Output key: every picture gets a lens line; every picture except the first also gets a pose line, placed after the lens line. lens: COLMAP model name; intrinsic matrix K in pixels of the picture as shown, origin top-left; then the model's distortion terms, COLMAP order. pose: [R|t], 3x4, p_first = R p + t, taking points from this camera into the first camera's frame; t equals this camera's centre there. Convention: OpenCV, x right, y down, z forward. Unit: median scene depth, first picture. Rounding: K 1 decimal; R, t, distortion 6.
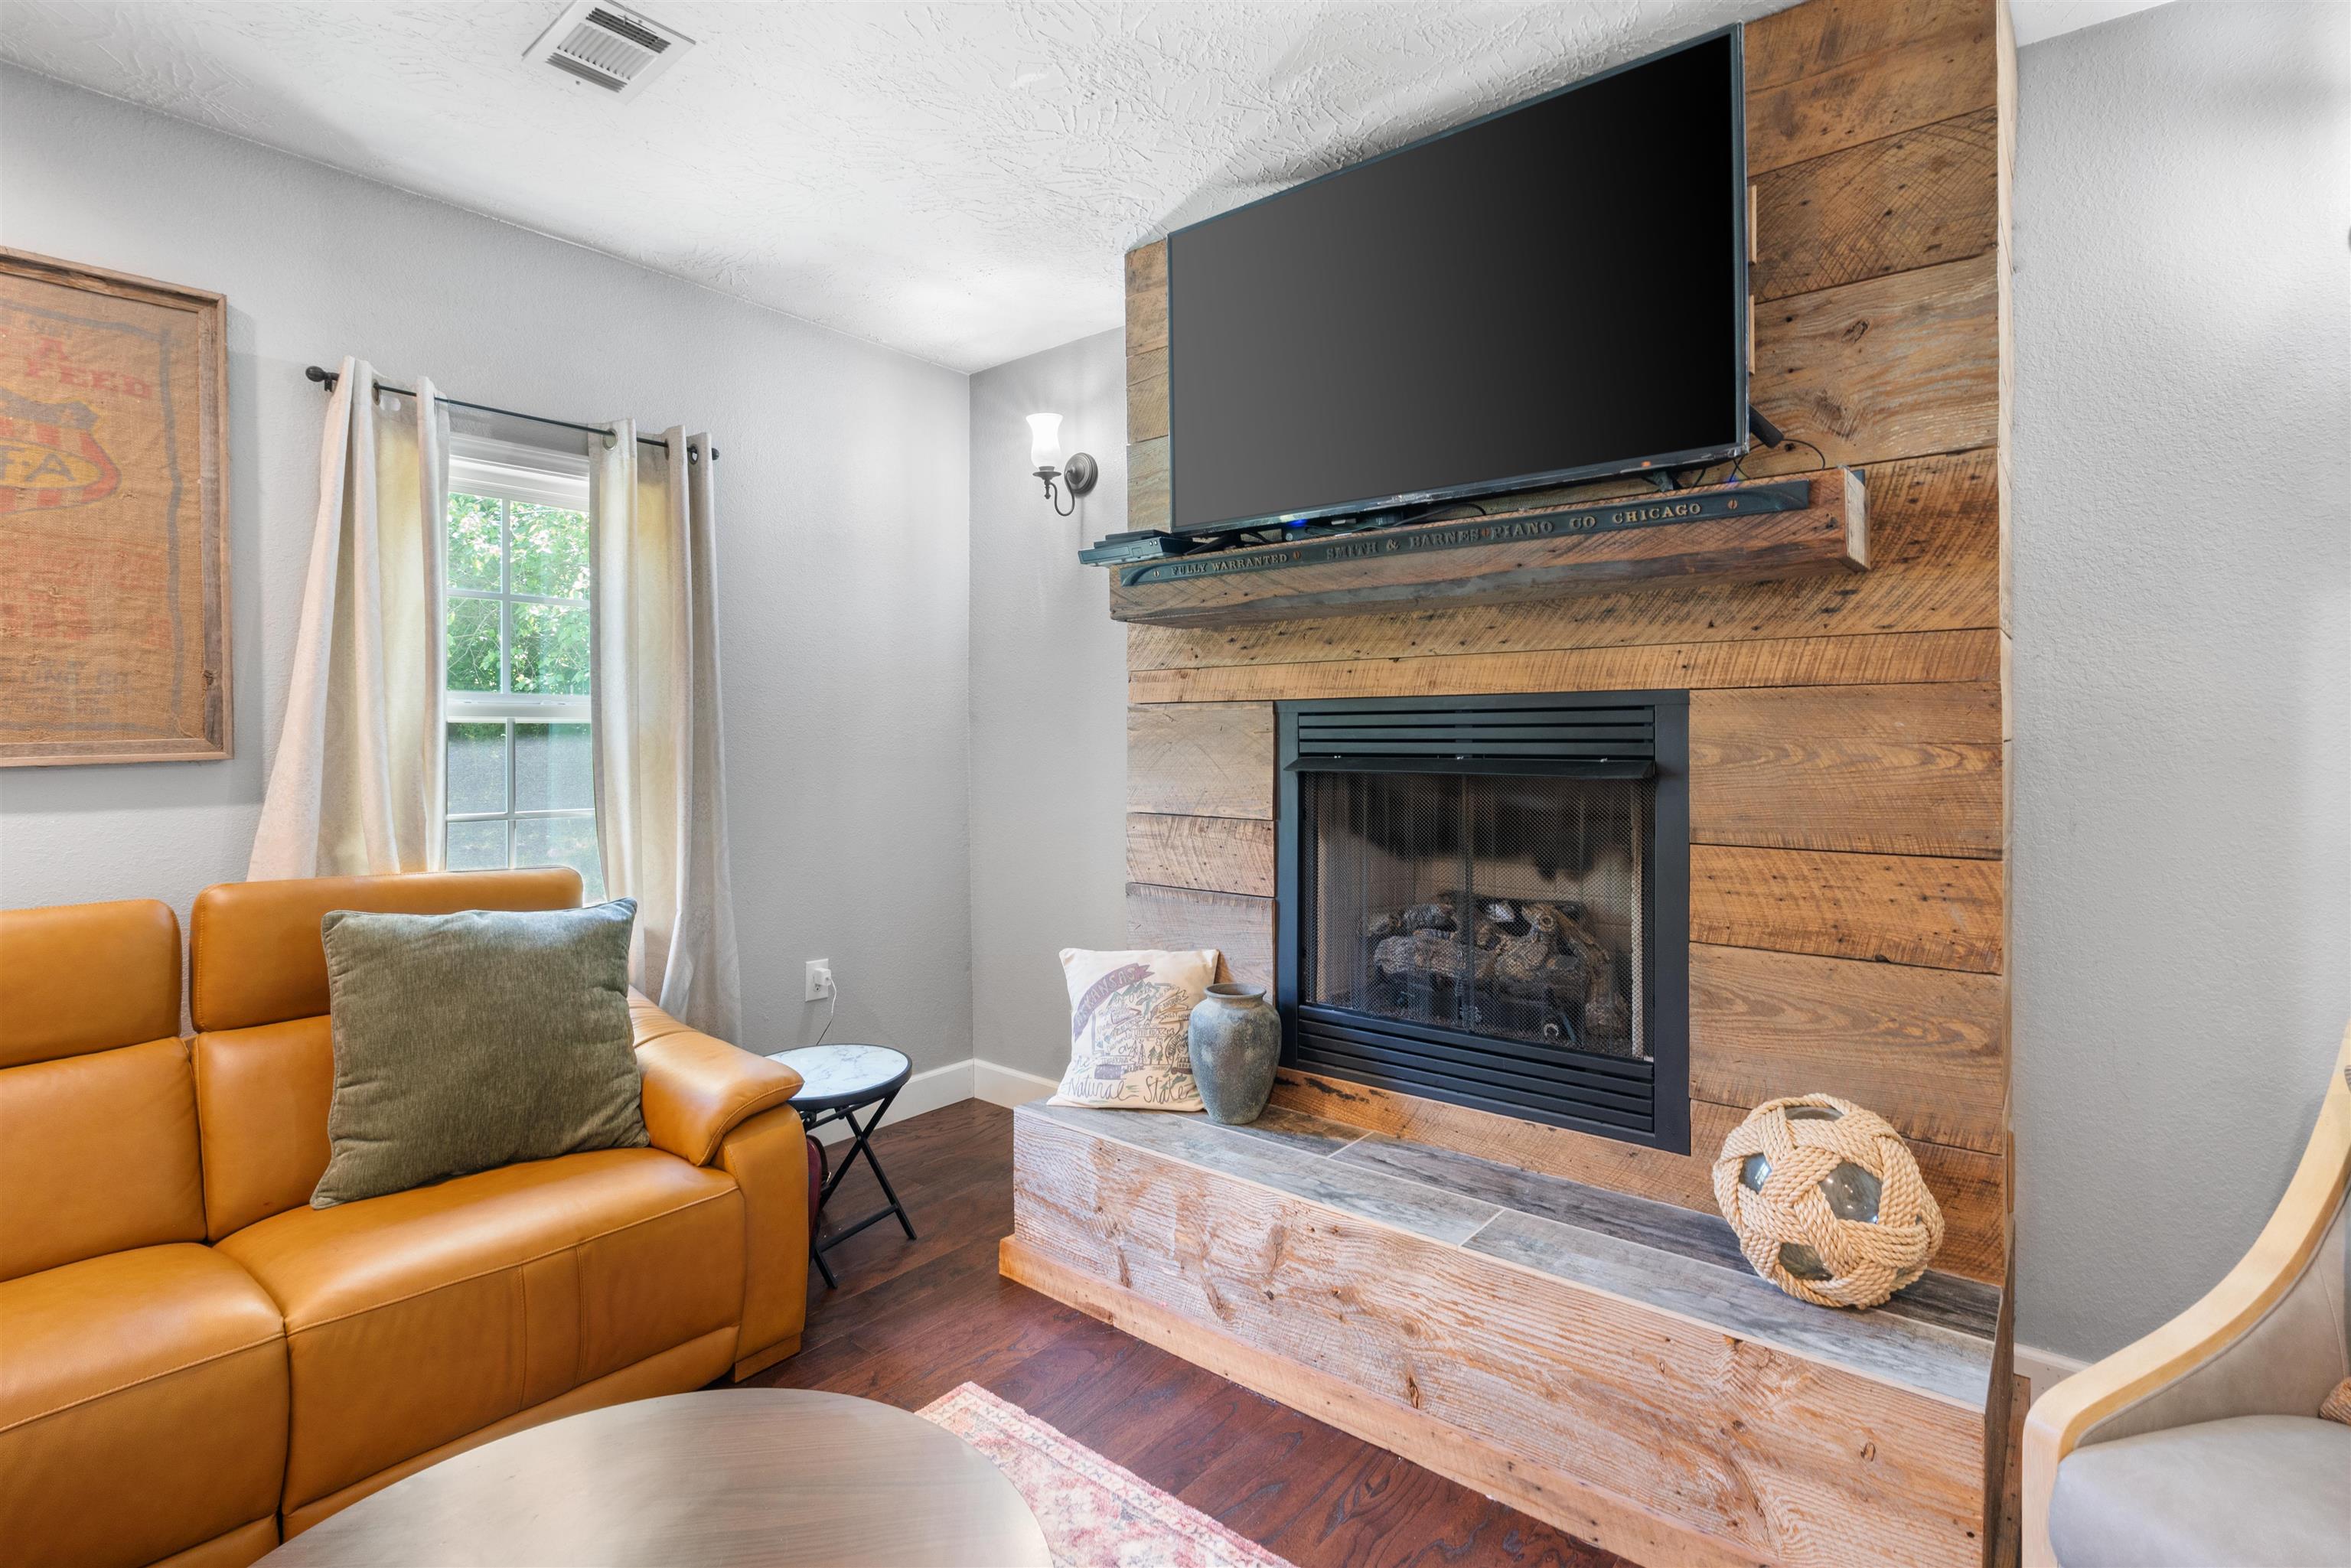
lens RADIAL K [[1094.2, 0, 1183.8], [0, 1094.2, 733.1], [0, 0, 1]] dist [-0.009414, 0.002534]
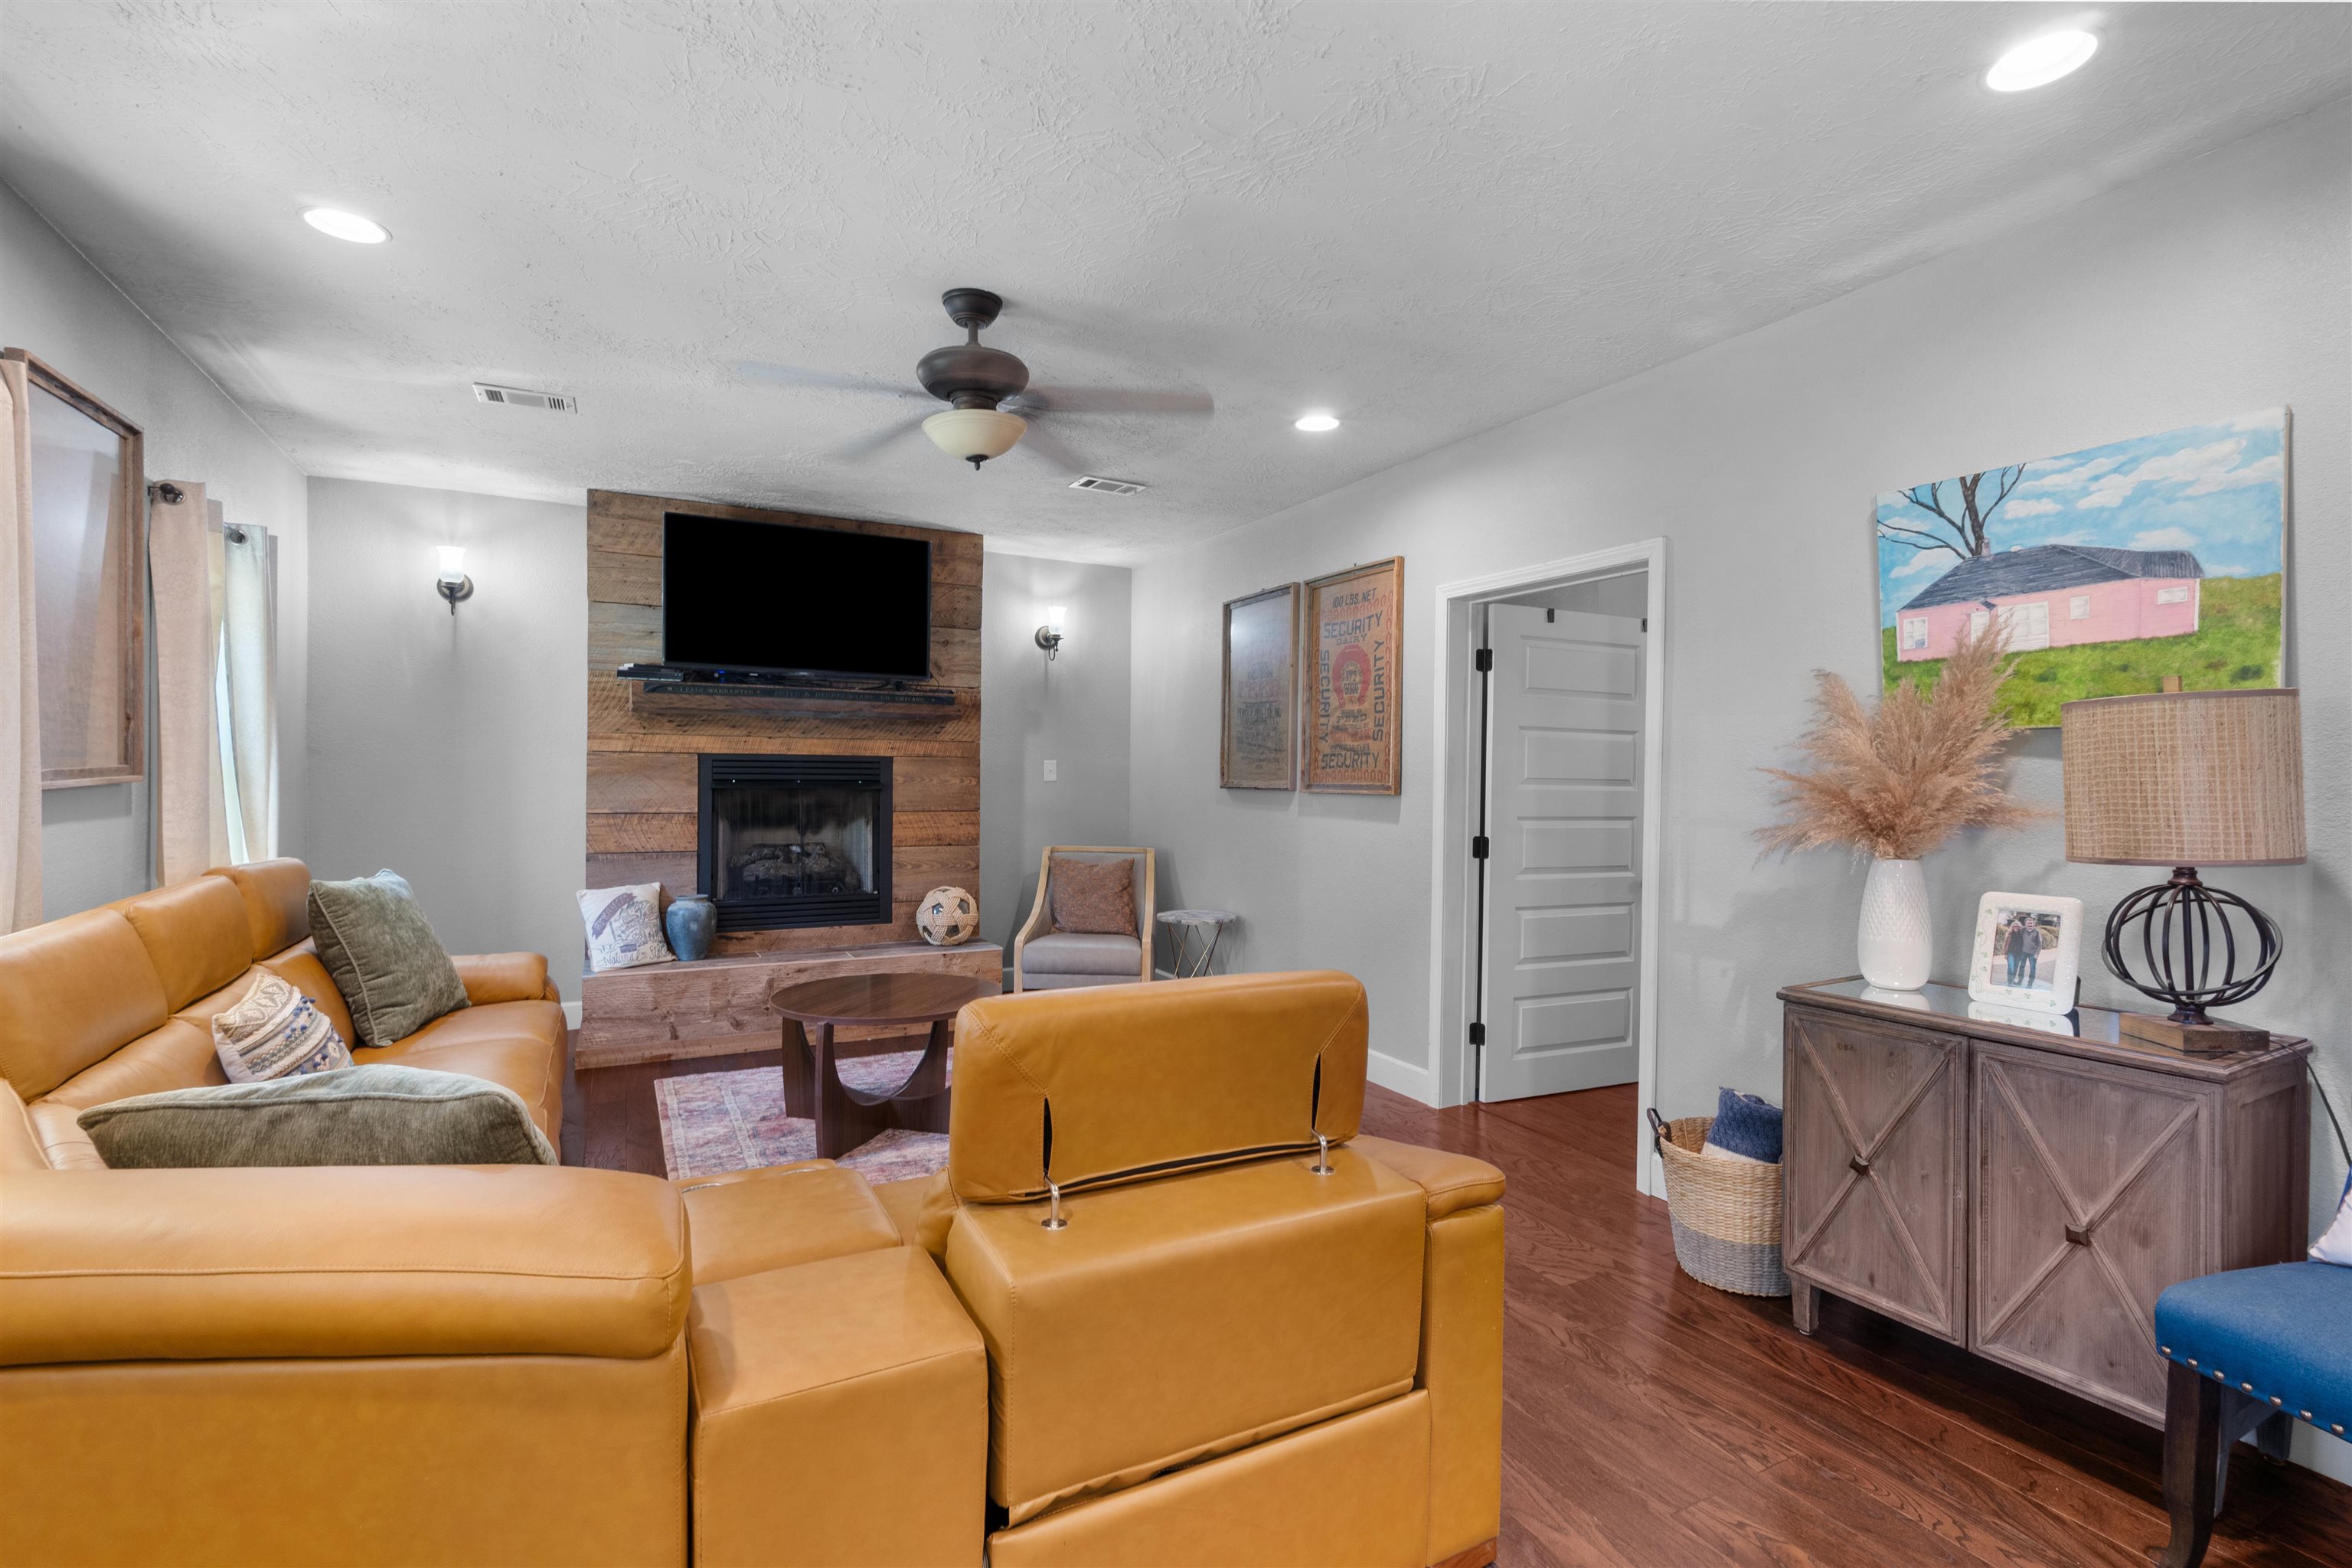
lens RADIAL K [[1094.7, 0, 1212.7], [0, 1094.7, 786.9], [0, 0, 1]] dist [-0.009414, 0.002534]
pose [[0.365398, -0.002775, 0.930847, -1.833938], [-0.012695, 0.999888, 0.007964, 0.005472], [-0.930765, -0.014727, 0.365322, -0.779689]]
